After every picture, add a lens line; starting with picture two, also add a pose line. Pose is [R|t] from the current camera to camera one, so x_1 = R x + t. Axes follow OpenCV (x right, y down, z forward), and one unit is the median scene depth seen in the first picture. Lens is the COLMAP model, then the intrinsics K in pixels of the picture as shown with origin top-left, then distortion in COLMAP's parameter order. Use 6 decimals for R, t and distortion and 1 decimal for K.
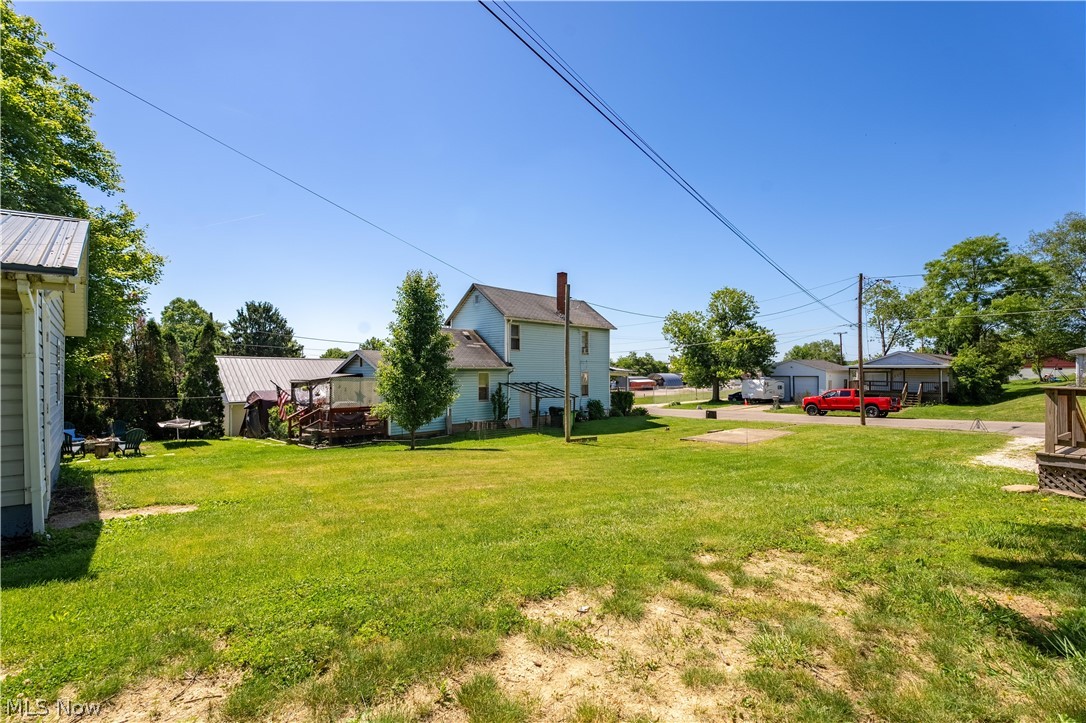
lens RADIAL K [[481.4, 0, 543.3], [0, 481.4, 368.2], [0, 0, 1]] dist [-0.004299, 0.000902]
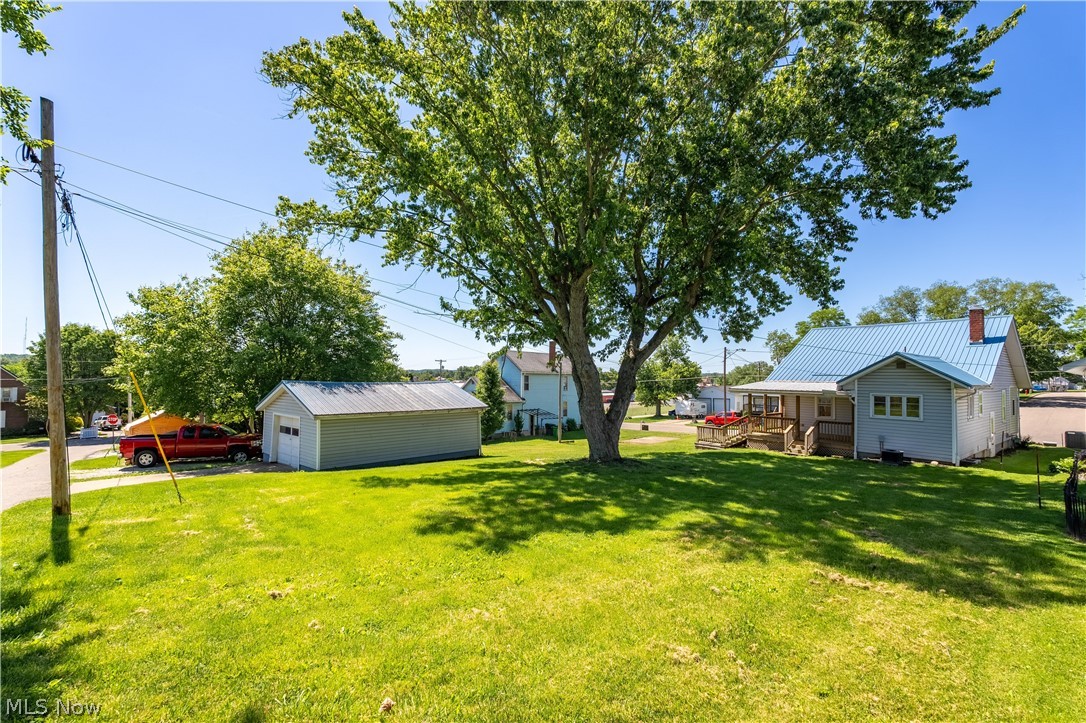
lens RADIAL K [[481.4, 0, 544.3], [0, 481.4, 366.6], [0, 0, 1]] dist [-0.004299, 0.000902]
pose [[0.997576, 0.010524, 0.068780, -0.064116], [-0.008950, 0.999692, -0.023152, -0.046818], [-0.069003, 0.022481, 0.997363, -0.407335]]
